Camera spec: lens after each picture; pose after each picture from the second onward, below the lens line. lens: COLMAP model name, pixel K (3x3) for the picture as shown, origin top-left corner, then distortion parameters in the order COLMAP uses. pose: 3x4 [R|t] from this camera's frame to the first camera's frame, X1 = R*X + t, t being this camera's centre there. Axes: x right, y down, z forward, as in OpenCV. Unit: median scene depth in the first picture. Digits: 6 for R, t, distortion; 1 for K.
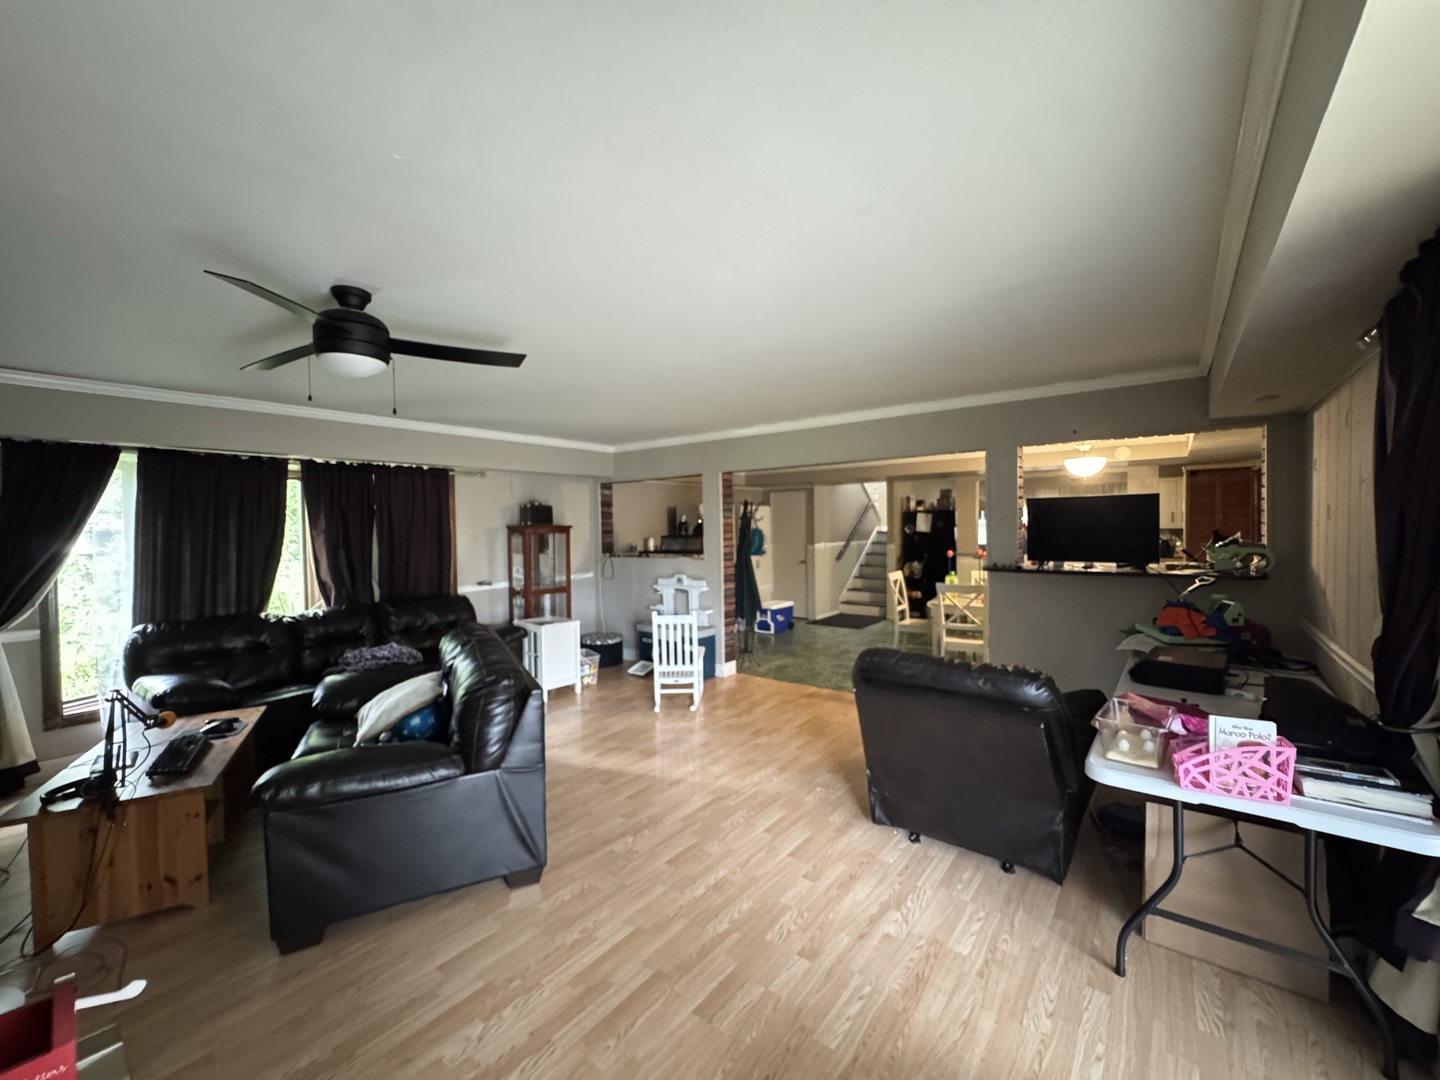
lens RADIAL K [[573.5, 0, 724.6], [0, 573.5, 539.0], [0, 0, 1]] dist [-0.002638, 0.000234]
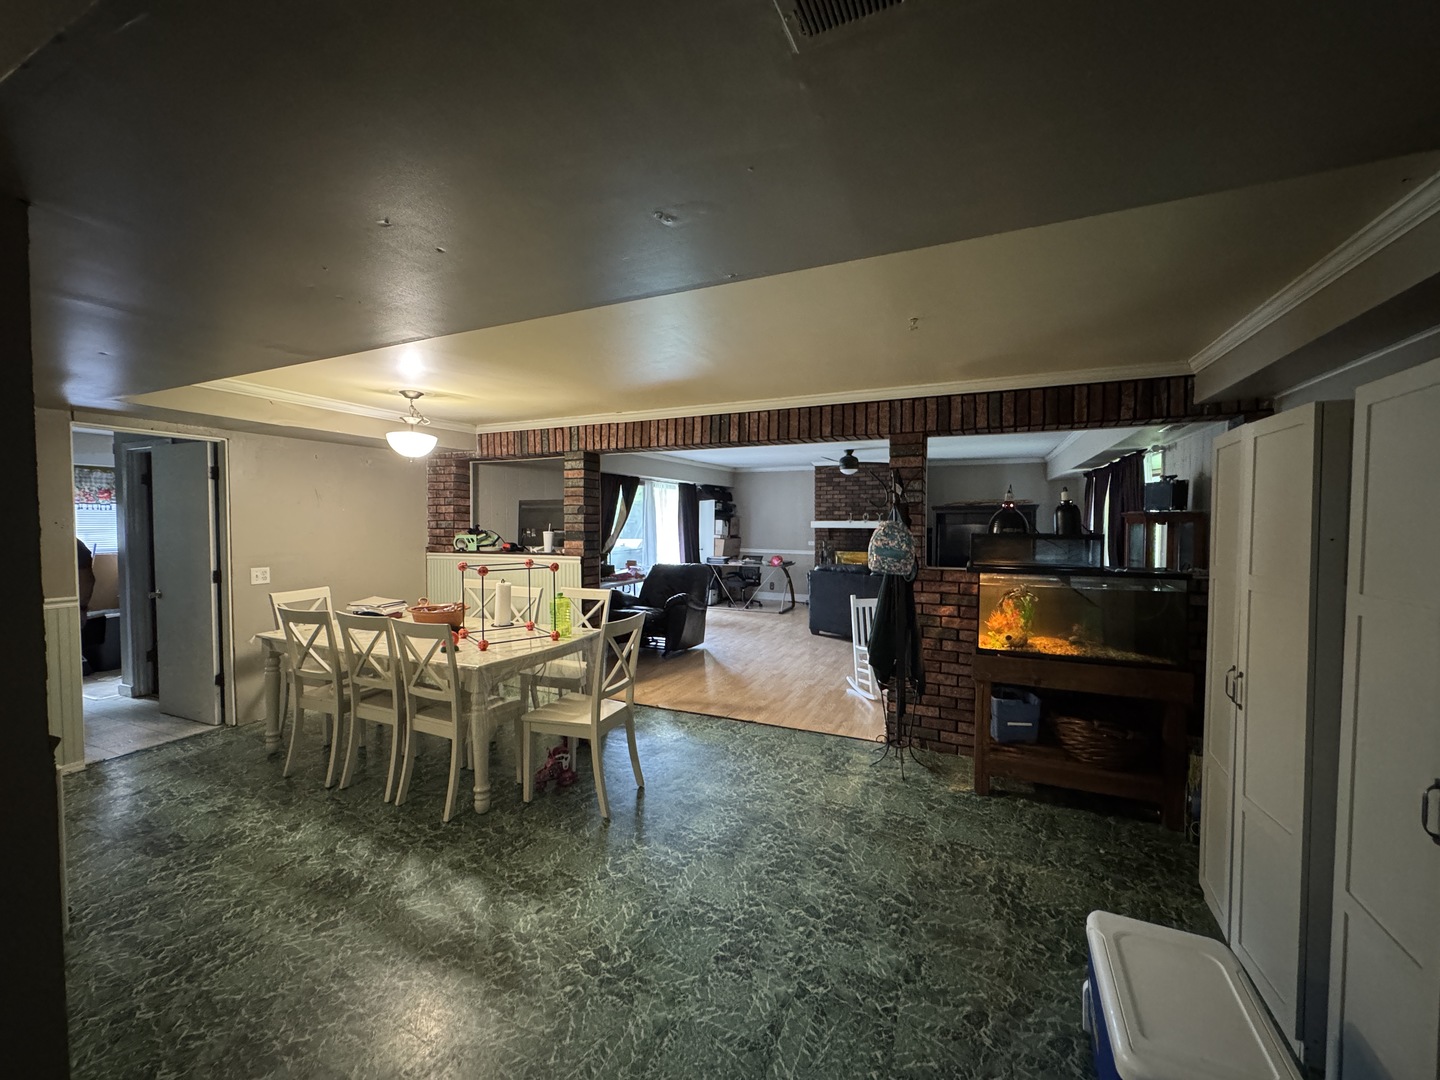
lens RADIAL K [[573.5, 0, 717.5], [0, 573.5, 539.2], [0, 0, 1]] dist [-0.002638, 0.000234]
pose [[-0.973564, 0.018776, -0.227643, 0.422891], [0.006230, 0.998428, 0.055710, -0.033126], [0.228331, 0.052819, -0.972150, 1.912526]]
